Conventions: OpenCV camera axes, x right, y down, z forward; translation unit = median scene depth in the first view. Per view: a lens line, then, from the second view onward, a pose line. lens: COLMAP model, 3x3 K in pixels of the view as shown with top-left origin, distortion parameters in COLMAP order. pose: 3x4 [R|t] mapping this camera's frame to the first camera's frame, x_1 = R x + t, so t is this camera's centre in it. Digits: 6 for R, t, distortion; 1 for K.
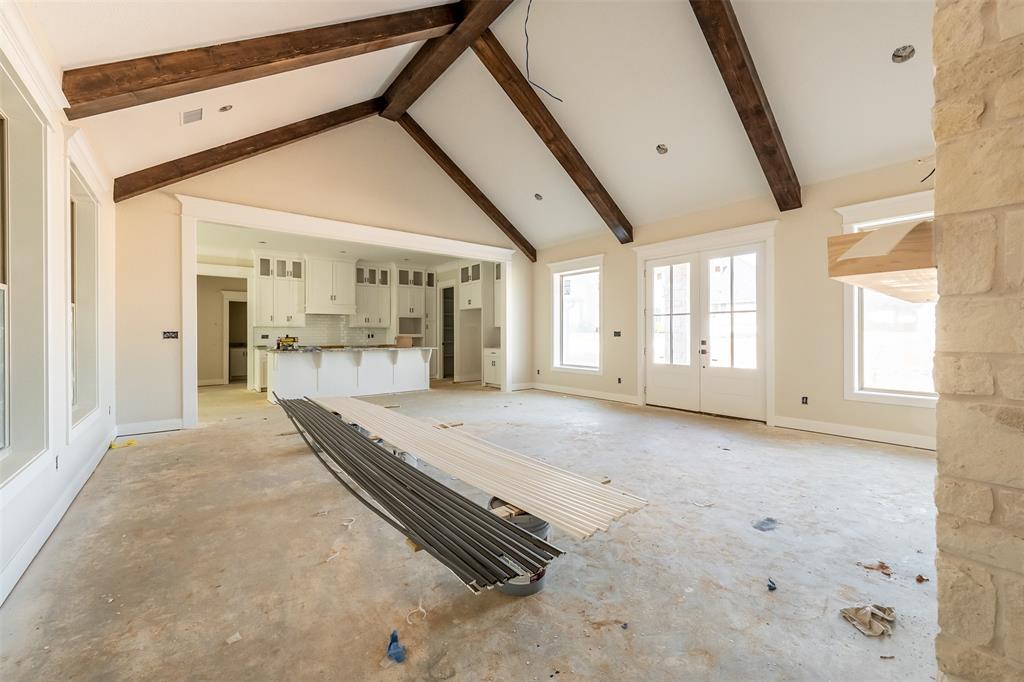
lens RADIAL K [[406.8, 0, 514.4], [0, 406.8, 335.4], [0, 0, 1]] dist [-0.006824, 0.000575]
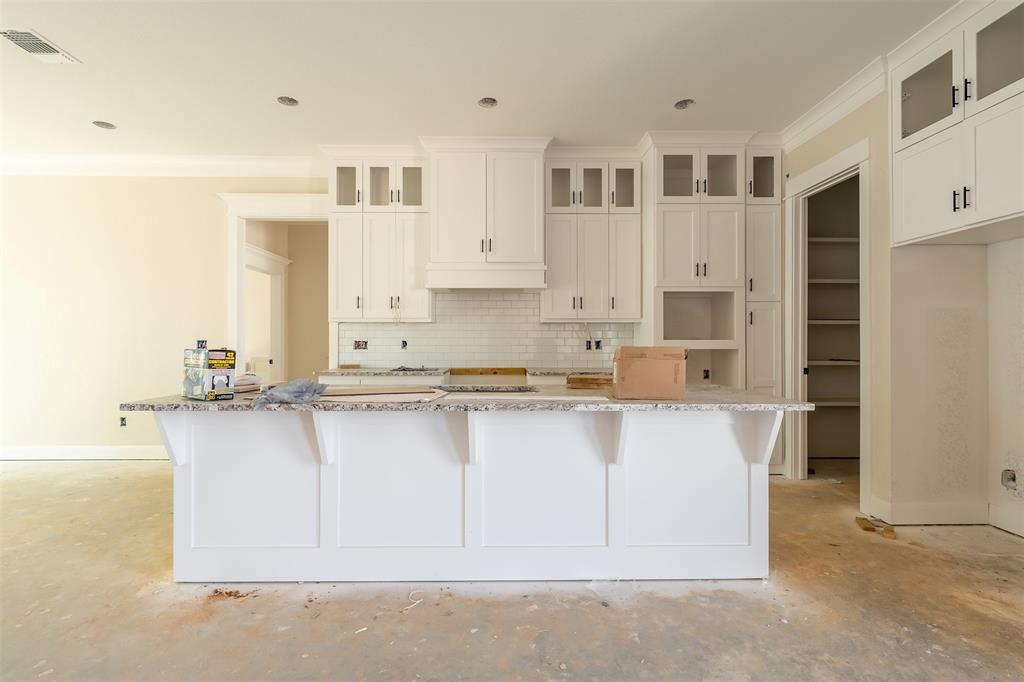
lens RADIAL K [[473.3, 0, 511.9], [0, 473.3, 339.8], [0, 0, 1]] dist [0.002722, 0.001124]
pose [[0.787777, 0.000834, -0.615960, -0.162968], [-0.003480, 0.999989, -0.003096, -0.001817], [0.615951, 0.004582, 0.787771, 0.718914]]
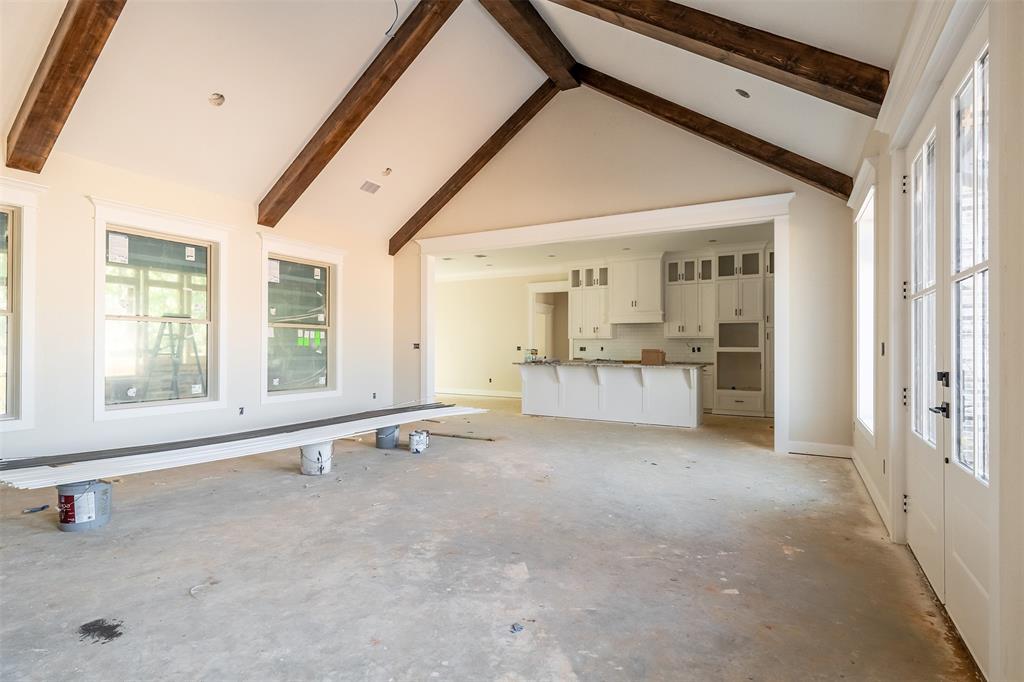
lens RADIAL K [[517.7, 0, 507.7], [0, 517.7, 344.0], [0, 0, 1]] dist [0.004203, 0.000202]
pose [[0.357181, -0.001859, -0.934033, 0.508613], [-0.007569, 0.999959, -0.004884, -0.001776], [0.934005, 0.008815, 0.357152, 0.402376]]
